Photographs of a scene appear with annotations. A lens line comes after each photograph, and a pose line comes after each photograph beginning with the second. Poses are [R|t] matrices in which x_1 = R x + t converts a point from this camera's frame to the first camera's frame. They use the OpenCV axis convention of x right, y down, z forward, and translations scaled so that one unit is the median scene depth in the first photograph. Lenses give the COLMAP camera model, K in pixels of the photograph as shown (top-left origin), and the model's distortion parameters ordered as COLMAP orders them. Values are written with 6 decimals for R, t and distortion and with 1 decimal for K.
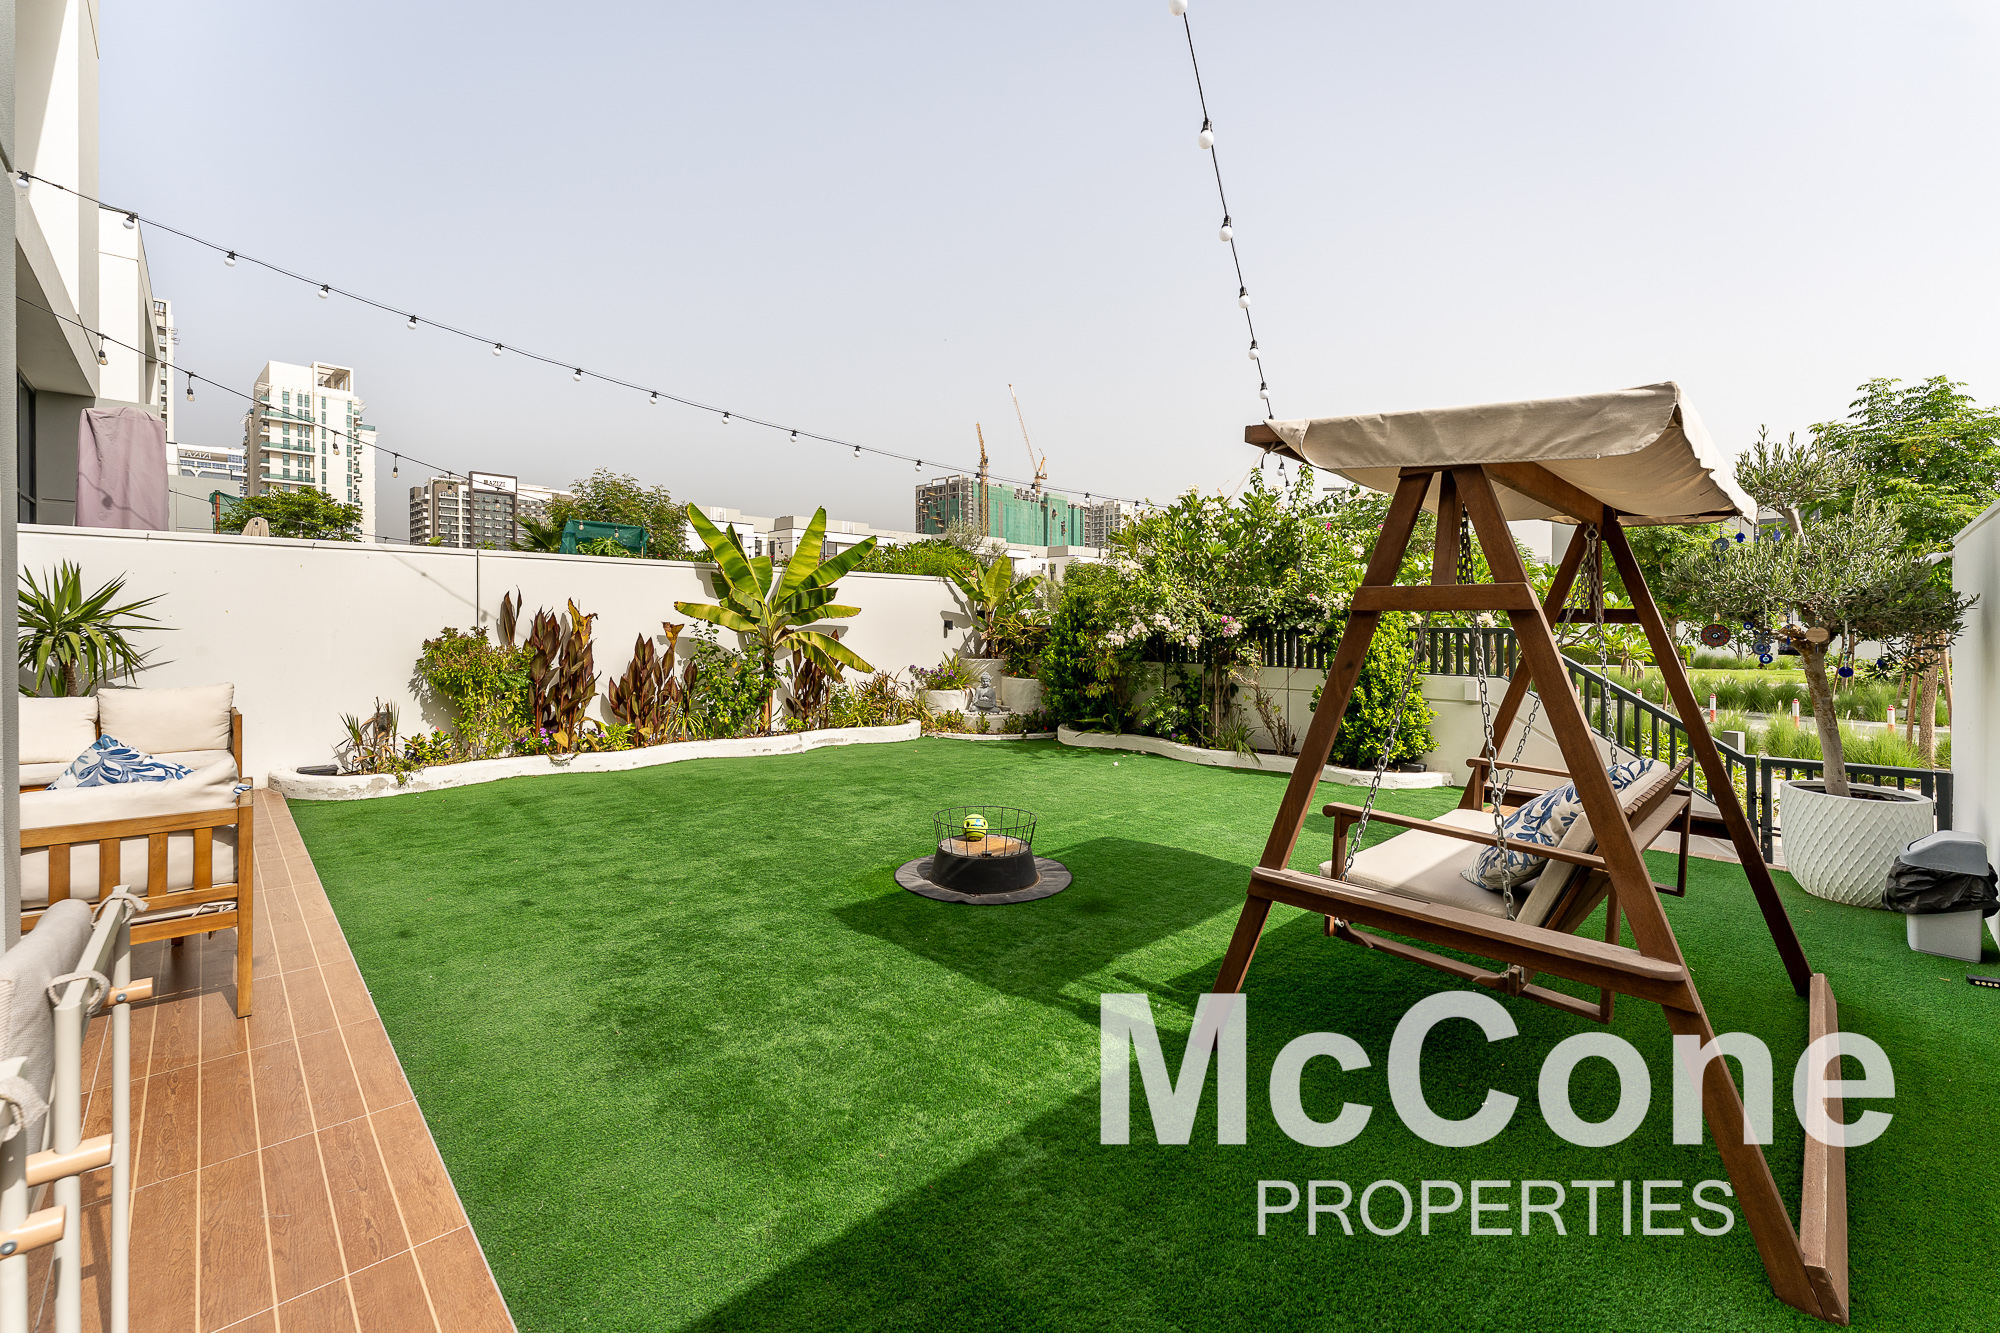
lens RADIAL K [[822.2, 0, 979.0], [0, 822.2, 611.0], [0, 0, 1]] dist [-0.005835, 0.001651]
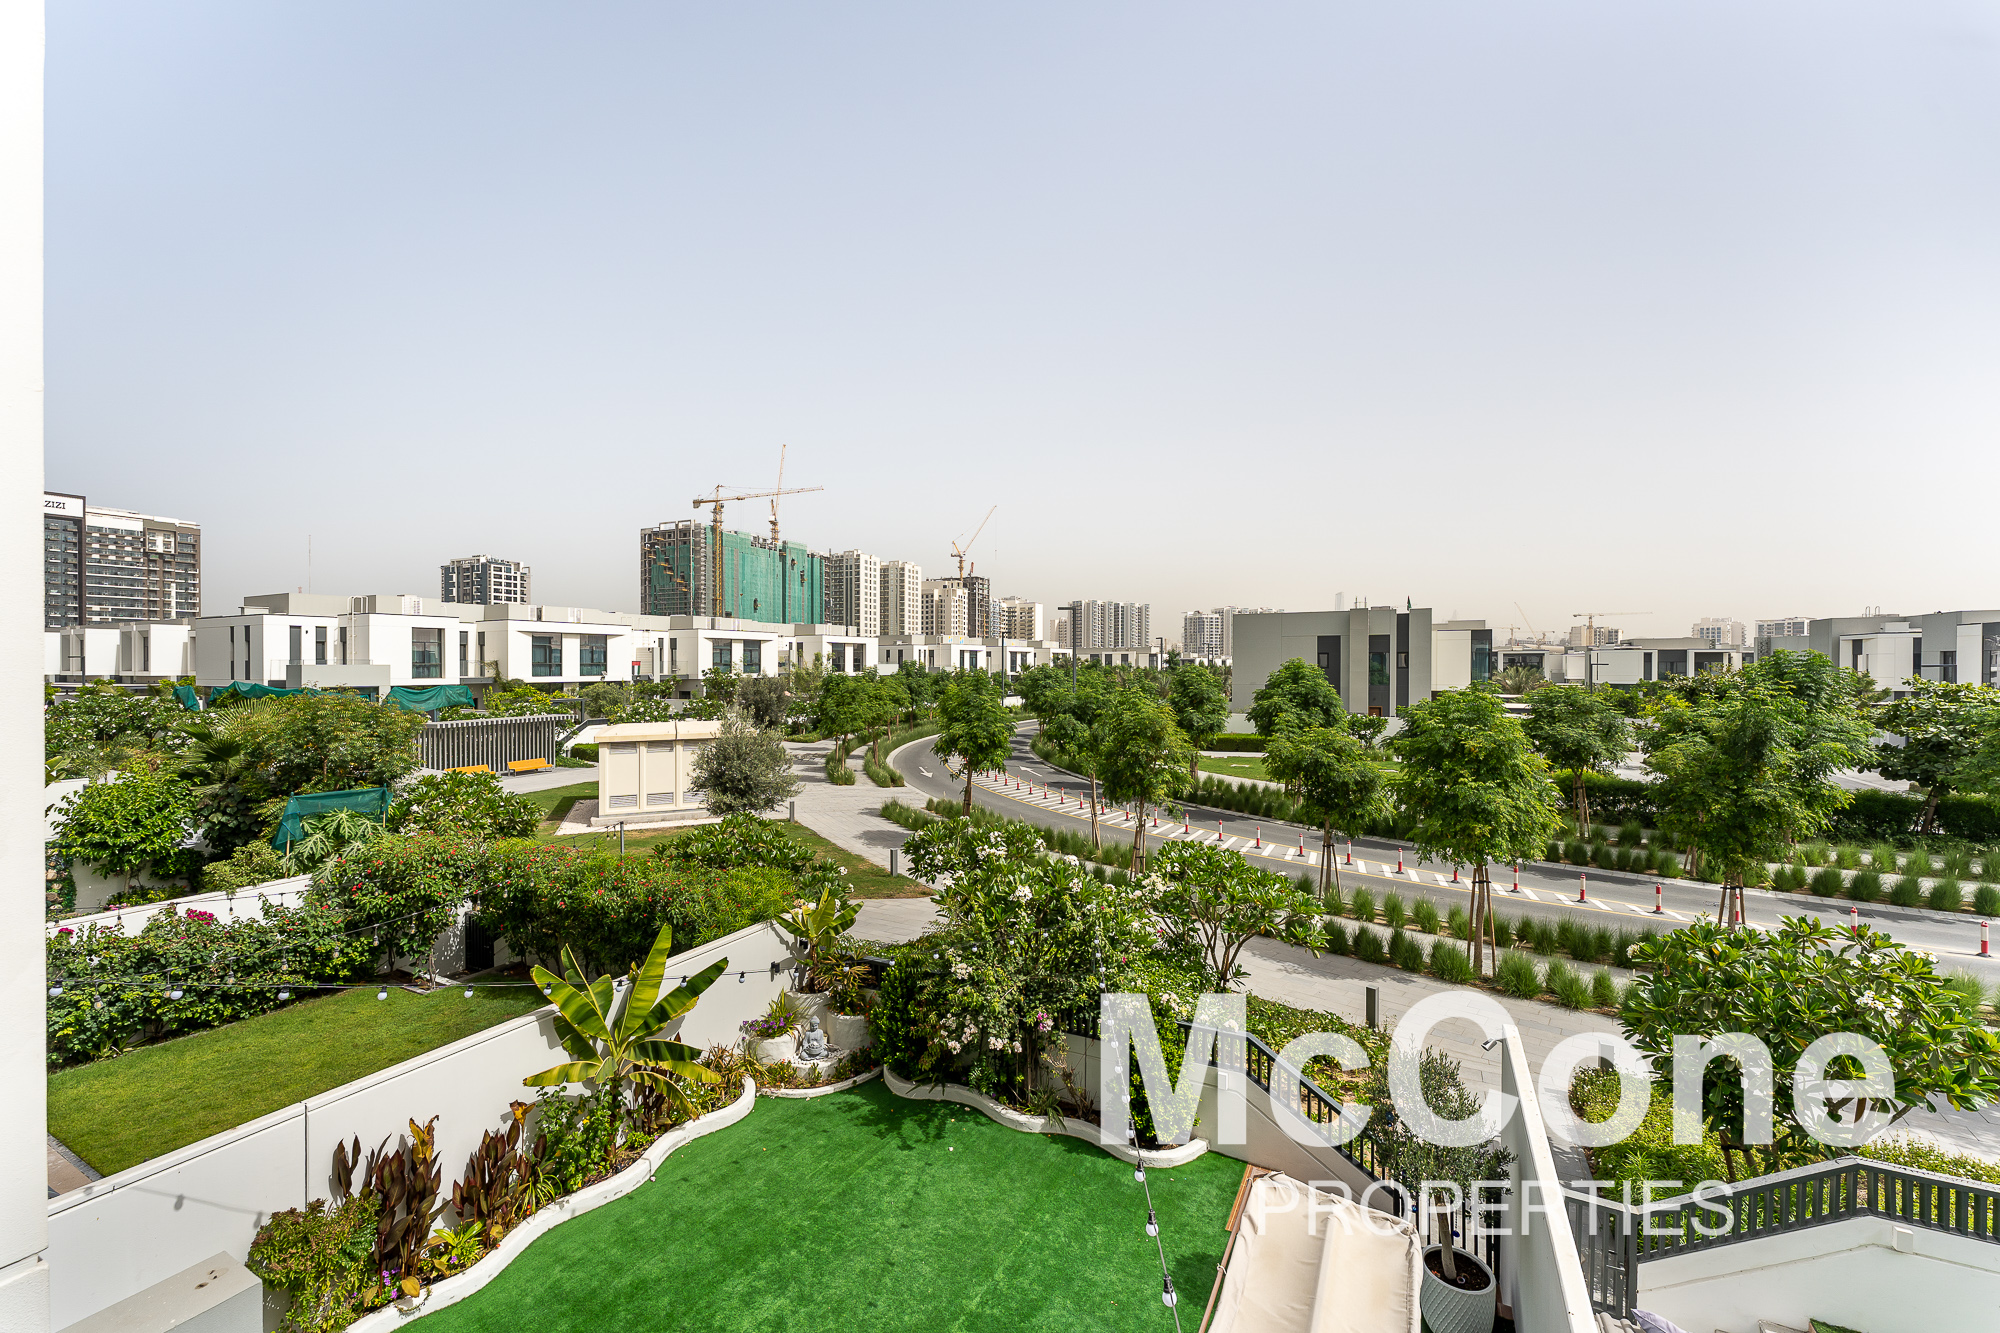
lens RADIAL K [[822.2, 0, 987.4], [0, 822.2, 664.0], [0, 0, 1]] dist [-0.005835, 0.001651]
pose [[0.947538, -0.000432, 0.319643, -0.112621], [-0.002551, 0.999957, 0.008915, -0.371556], [-0.319633, -0.009262, 0.947496, -0.074188]]
